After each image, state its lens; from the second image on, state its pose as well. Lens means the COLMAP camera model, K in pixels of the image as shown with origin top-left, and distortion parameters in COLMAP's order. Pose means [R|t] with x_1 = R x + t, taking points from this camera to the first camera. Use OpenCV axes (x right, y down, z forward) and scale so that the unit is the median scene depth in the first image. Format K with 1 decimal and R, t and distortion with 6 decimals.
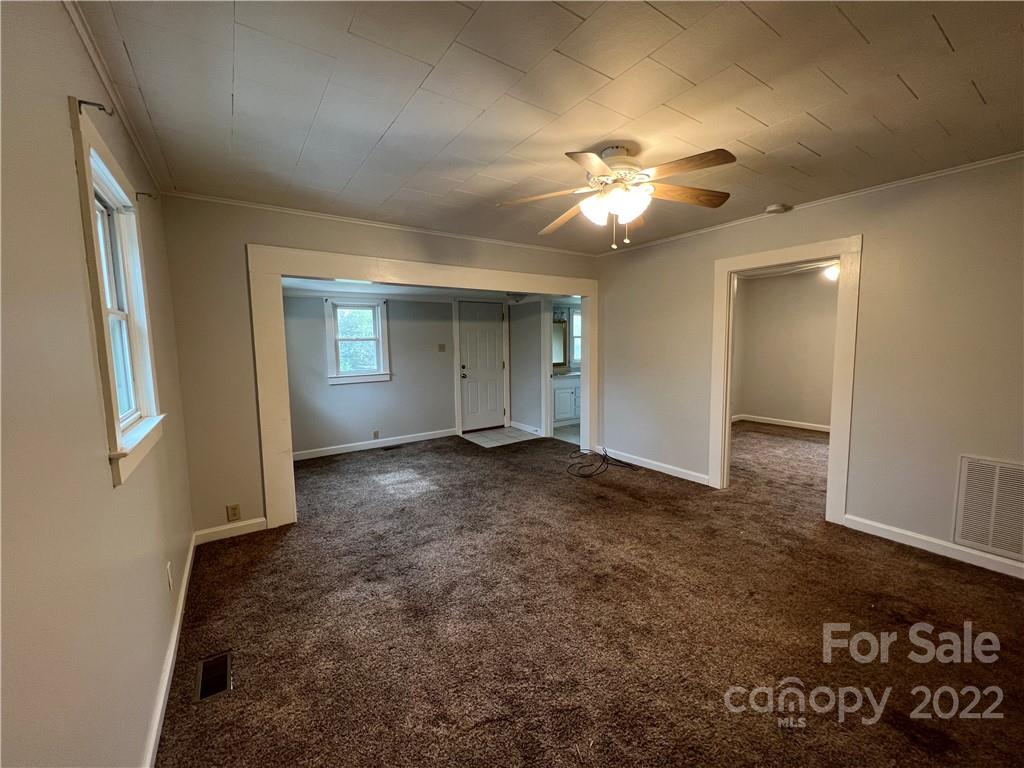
lens RADIAL K [[408.0, 0, 509.2], [0, 408.0, 382.0], [0, 0, 1]] dist [0.000481, -0.000113]
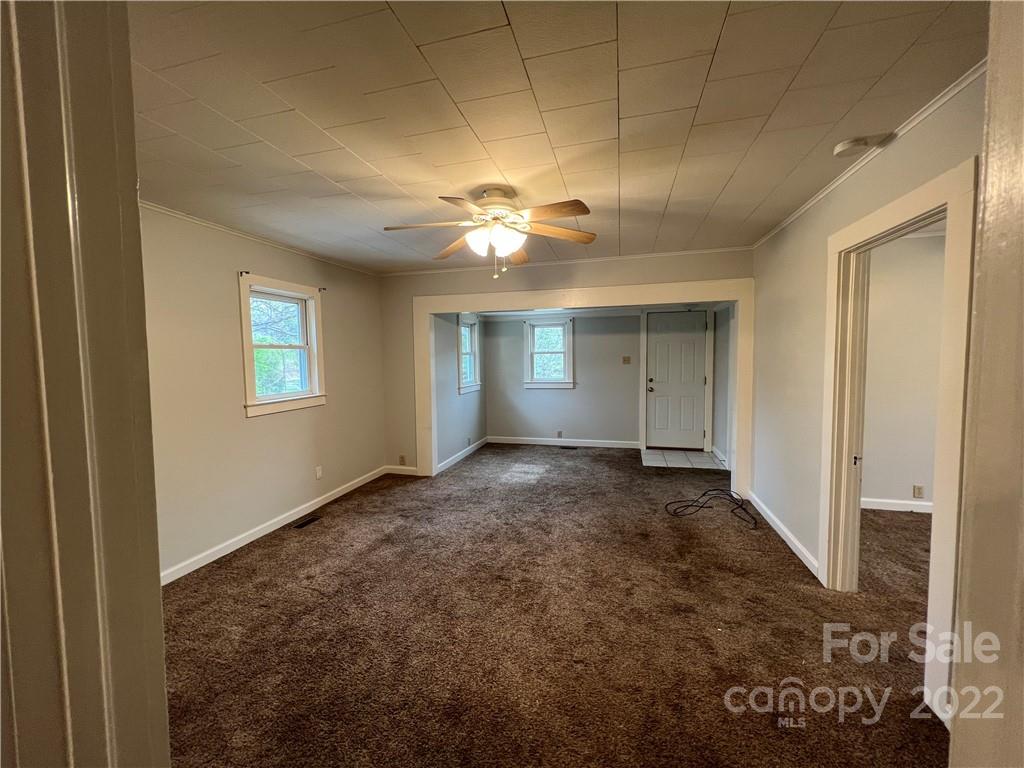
lens RADIAL K [[408.0, 0, 509.2], [0, 408.0, 382.0], [0, 0, 1]] dist [0.000481, -0.000113]
pose [[0.651379, 0.055911, -0.756690, 0.646162], [-0.069296, 0.997497, 0.014053, -0.036649], [0.755582, 0.043282, 0.653623, 0.180574]]
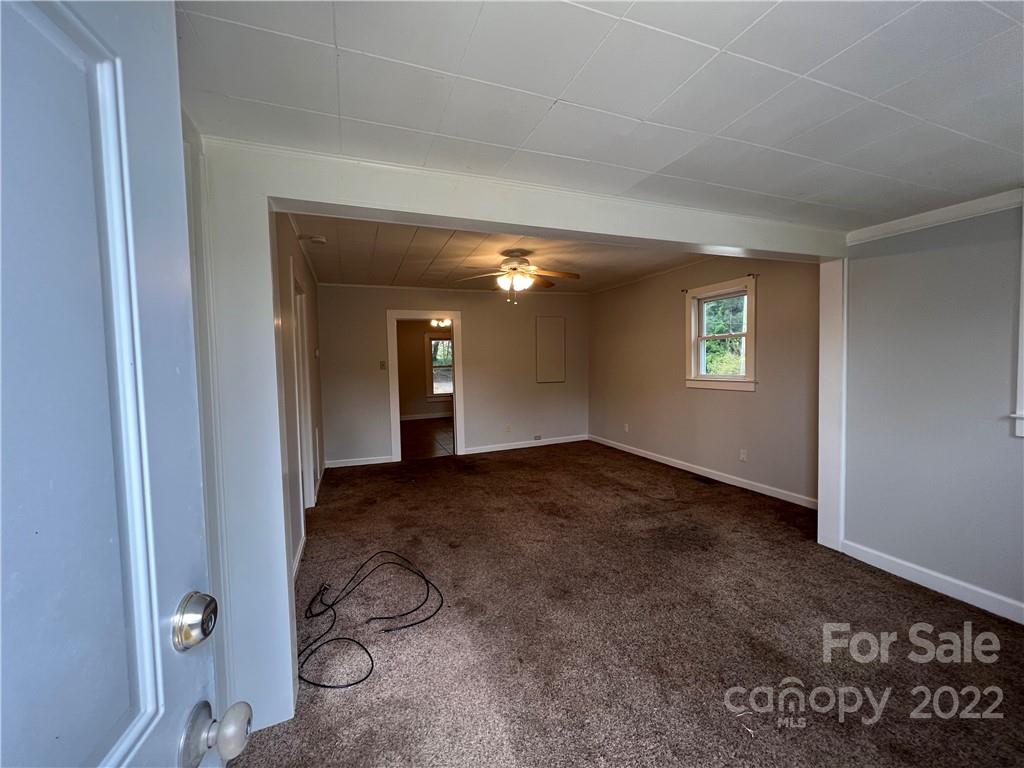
lens RADIAL K [[408.0, 0, 509.2], [0, 408.0, 382.0], [0, 0, 1]] dist [0.000481, -0.000113]
pose [[-0.972933, 0.027735, 0.229415, -0.071991], [0.060129, 0.988959, 0.135445, -0.130743], [-0.223126, 0.145573, -0.963859, 1.613296]]
